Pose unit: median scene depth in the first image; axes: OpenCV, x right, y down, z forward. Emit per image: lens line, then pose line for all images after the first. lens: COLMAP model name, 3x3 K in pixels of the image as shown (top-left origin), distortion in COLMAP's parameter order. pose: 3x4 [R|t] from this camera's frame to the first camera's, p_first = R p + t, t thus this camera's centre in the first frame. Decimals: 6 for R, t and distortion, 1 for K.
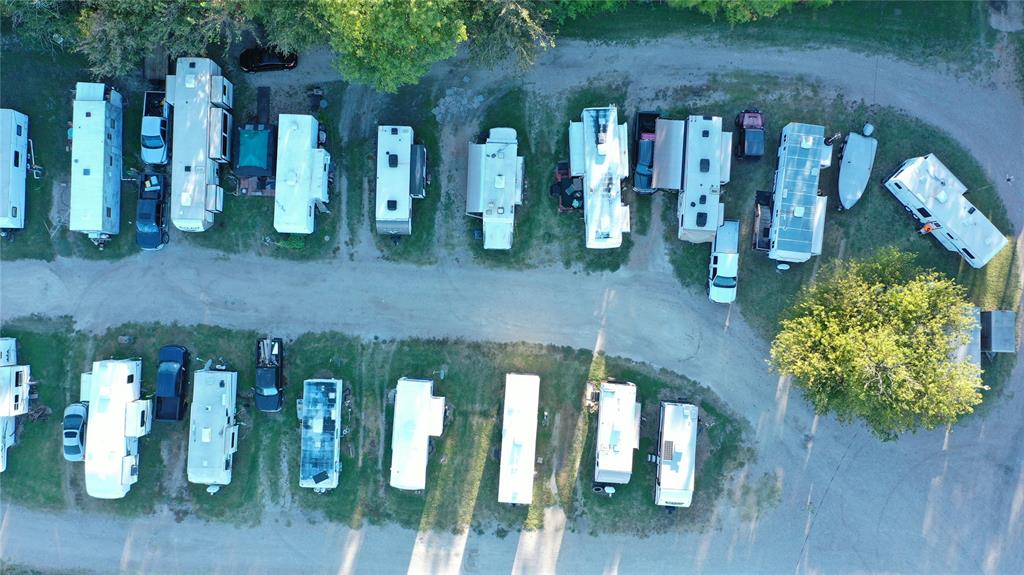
lens RADIAL K [[815.4, 0, 512.3], [0, 815.4, 290.7], [0, 0, 1]] dist [0.009354, -0.003296]
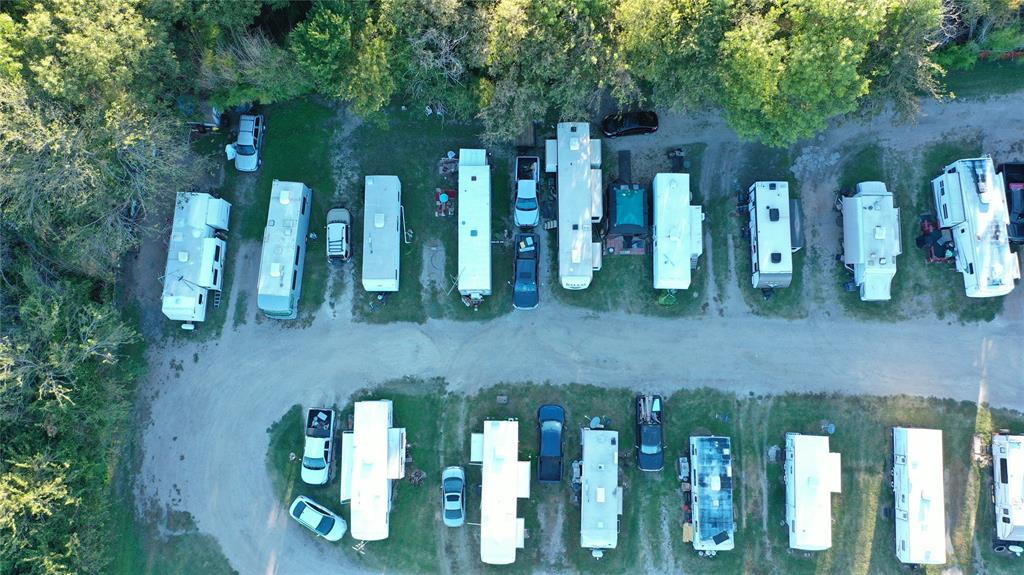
lens RADIAL K [[815.4, 0, 512.4], [0, 815.4, 288.0], [0, 0, 1]] dist [0.009354, -0.003296]
pose [[0.999511, -0.022883, -0.021303, -0.432429], [0.019910, 0.991234, -0.130609, 0.054371], [0.024105, 0.130121, 0.991205, -0.000518]]
